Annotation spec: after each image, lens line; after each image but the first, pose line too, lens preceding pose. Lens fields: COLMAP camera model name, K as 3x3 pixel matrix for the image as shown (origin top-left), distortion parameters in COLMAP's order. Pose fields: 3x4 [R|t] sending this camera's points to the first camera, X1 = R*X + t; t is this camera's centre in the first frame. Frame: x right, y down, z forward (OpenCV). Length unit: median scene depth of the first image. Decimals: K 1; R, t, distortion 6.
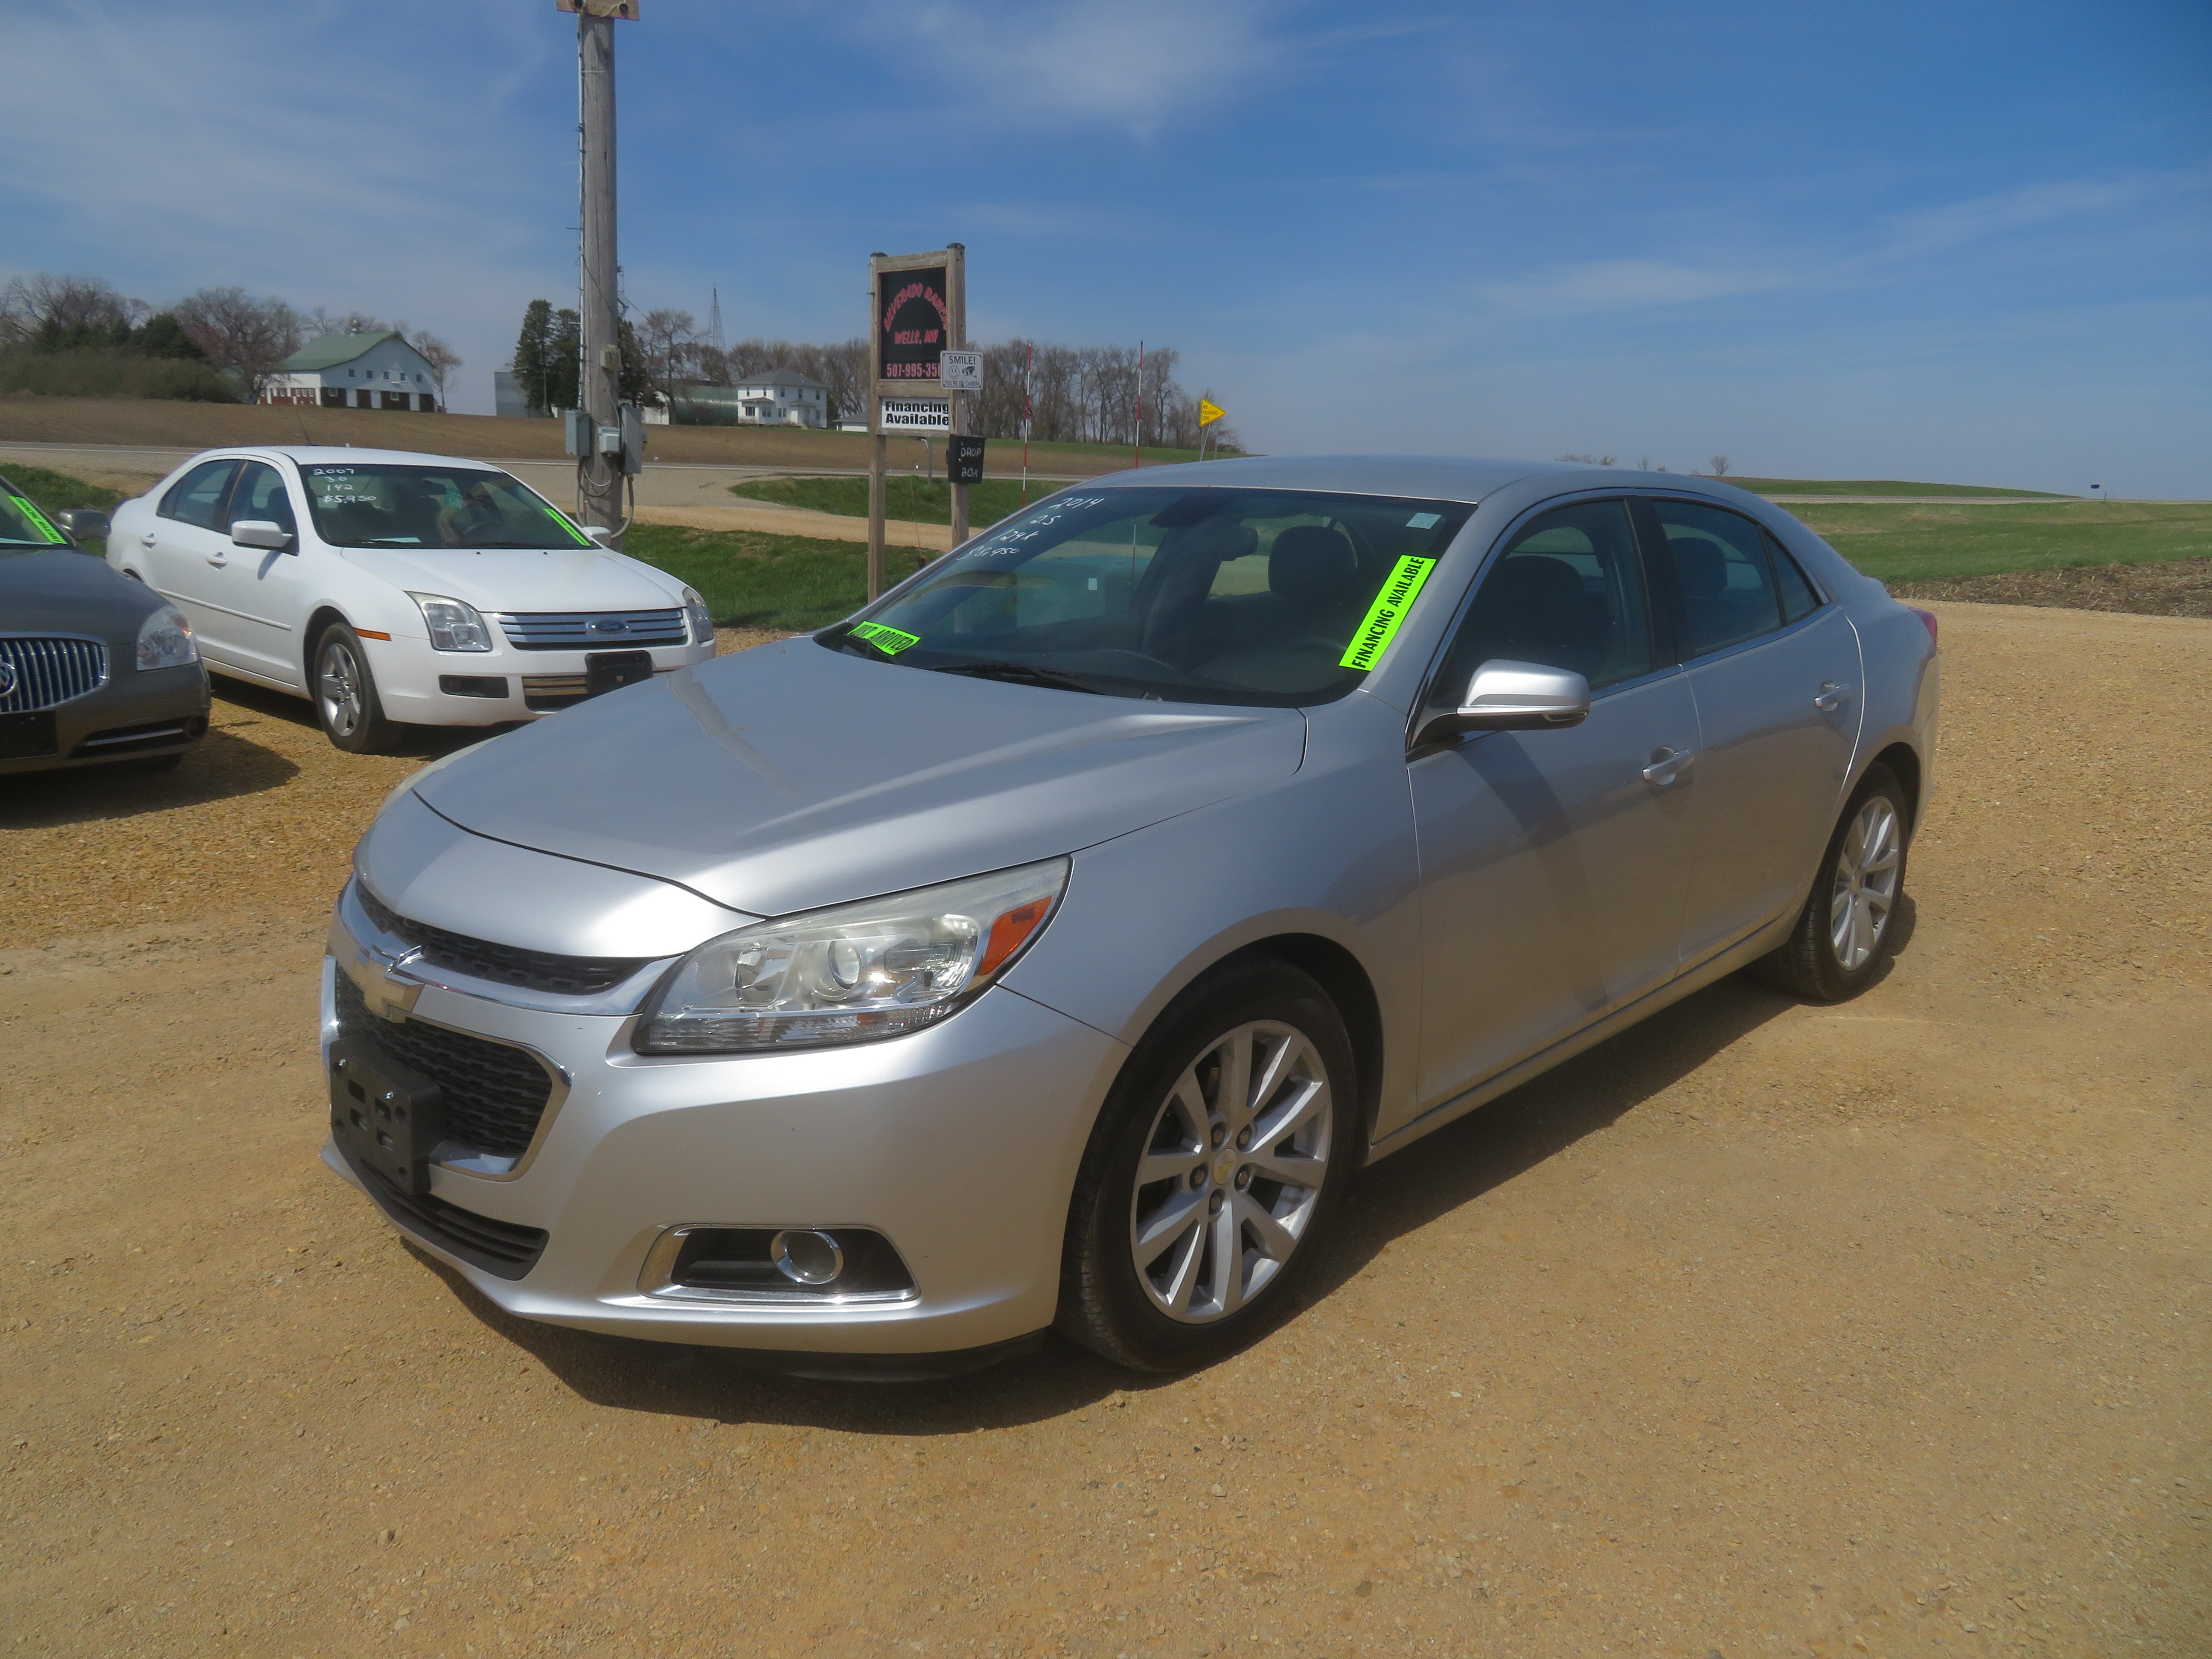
lens RADIAL K [[1635.8, 0, 1081.2], [0, 1635.8, 819.8], [0, 0, 1]] dist [0.000690, 0.008769]
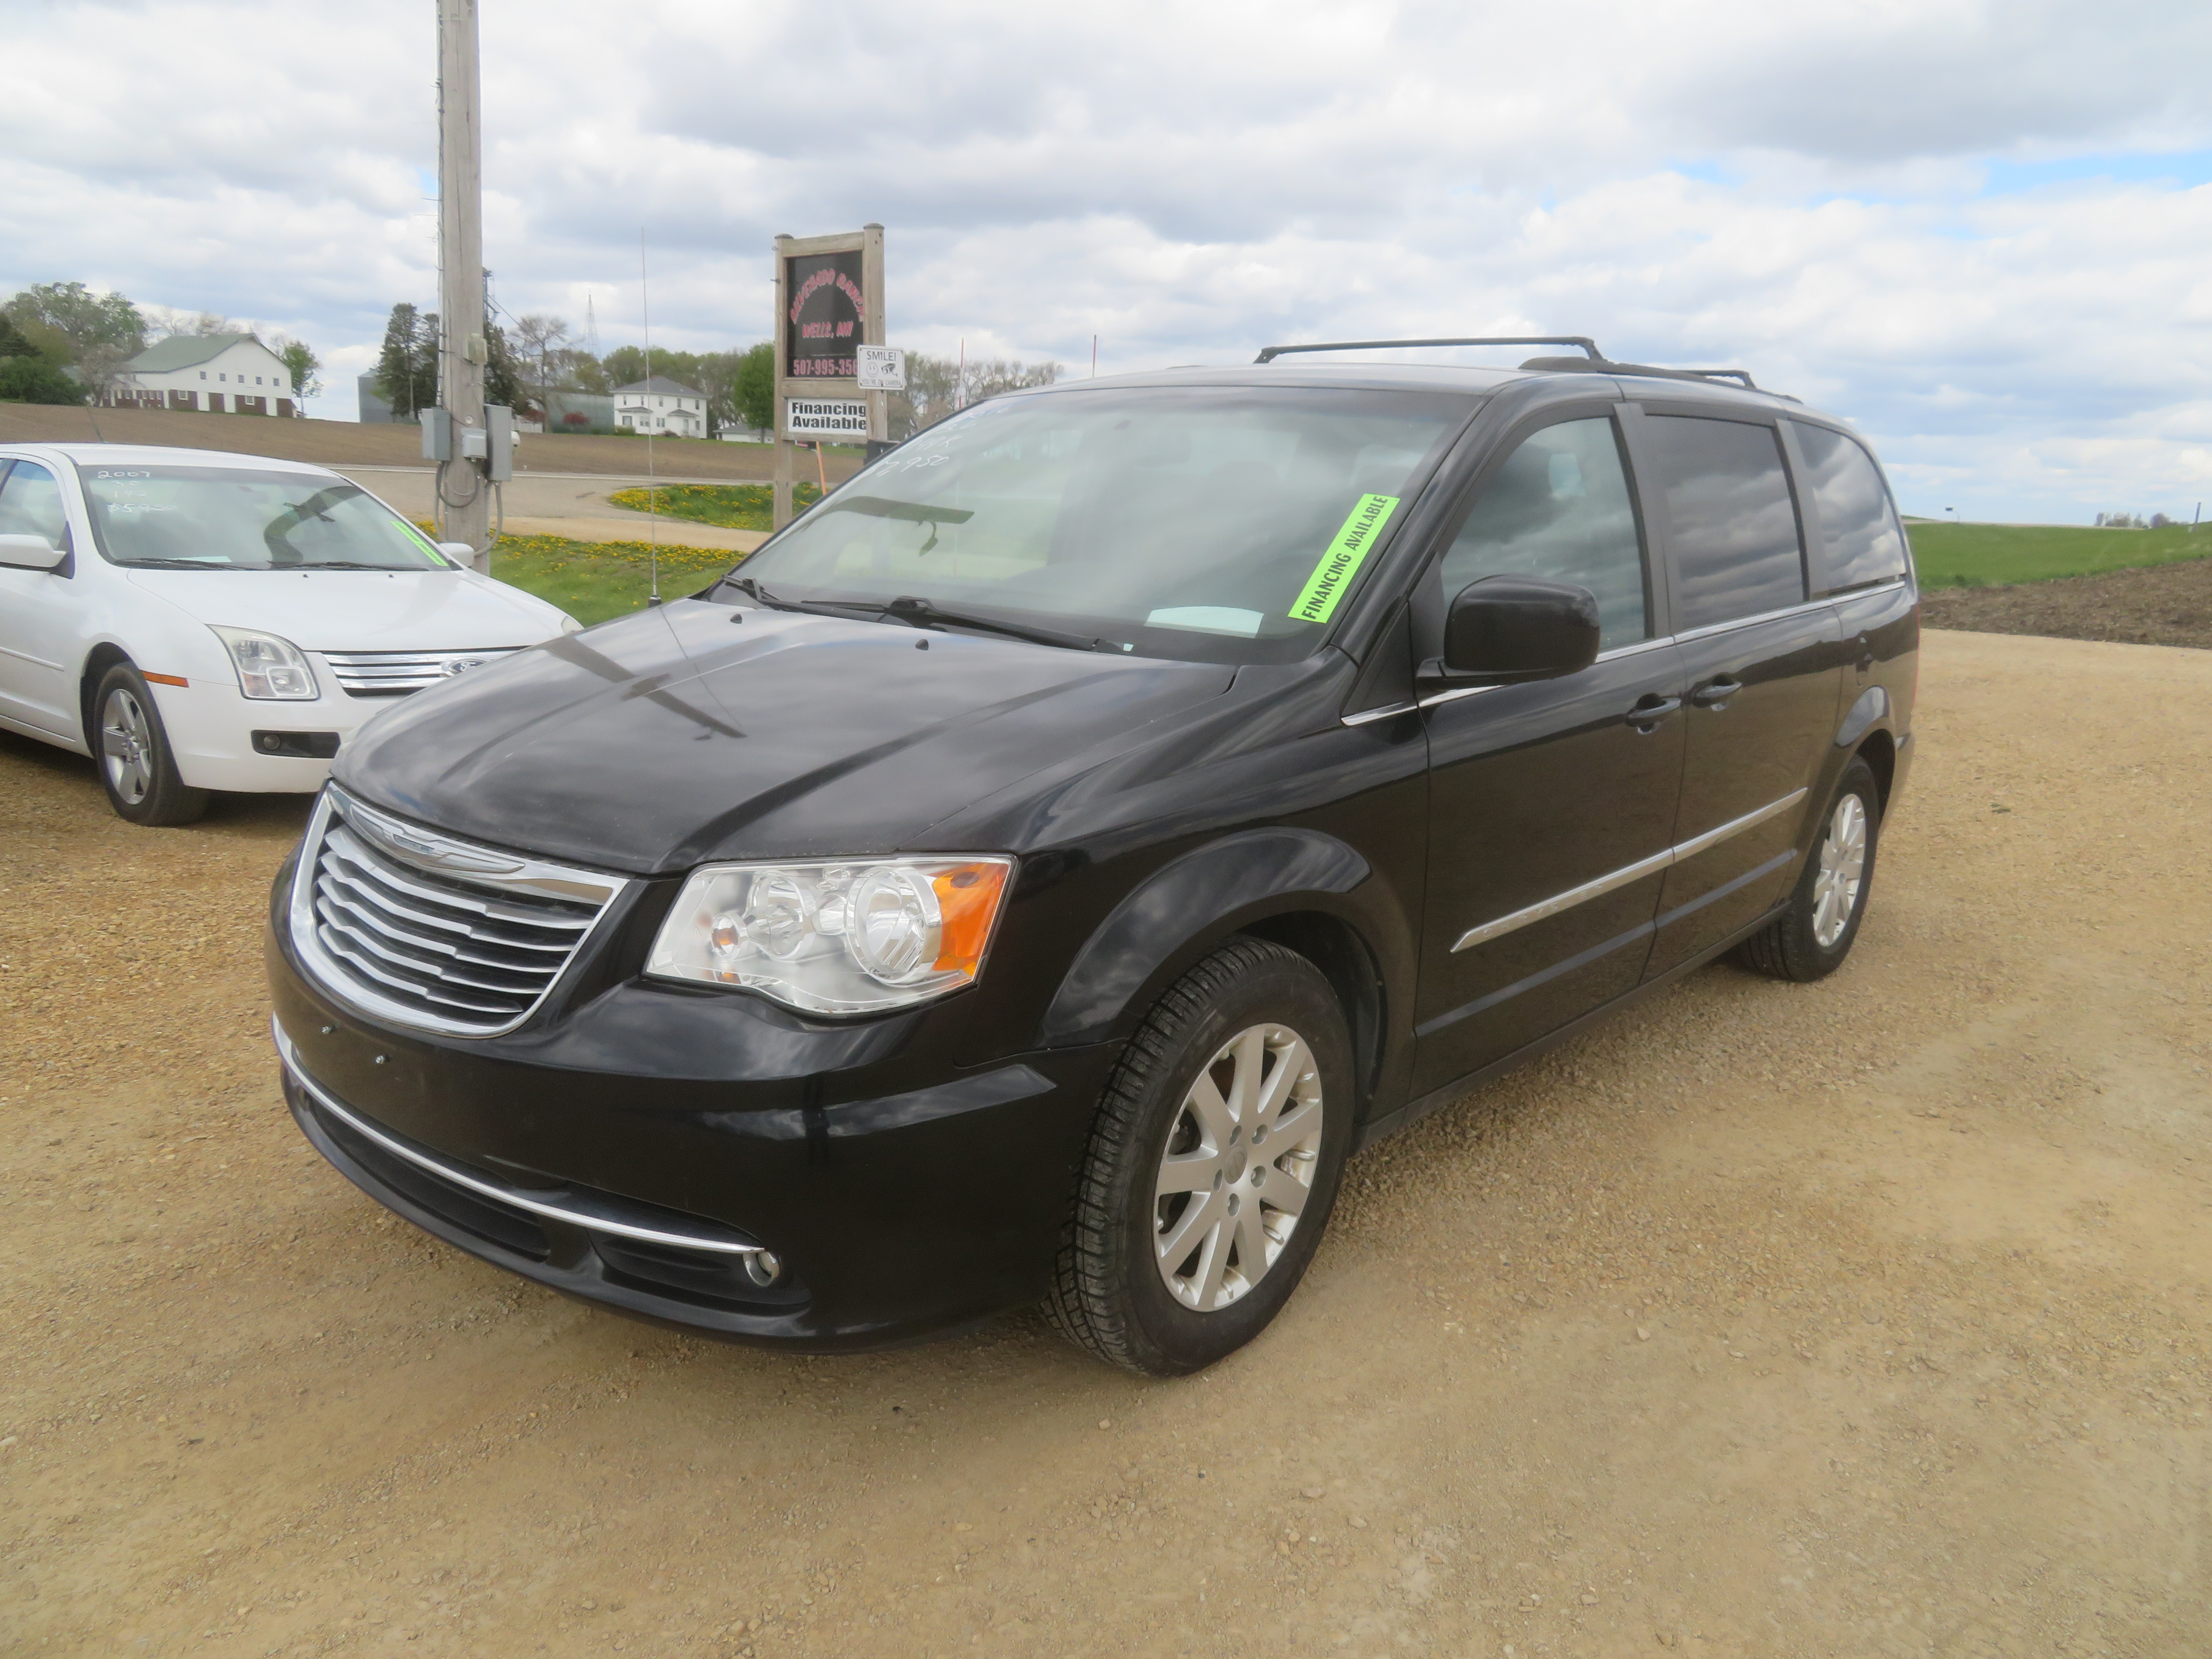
lens RADIAL K [[1616.4, 0, 1101.2], [0, 1616.4, 838.9], [0, 0, 1]] dist [0.002355, 0.006522]
pose [[0.996494, -0.009462, 0.083133, -0.027326], [0.009021, 0.999943, 0.005683, -0.021897], [-0.083182, -0.004914, 0.996522, 0.108261]]
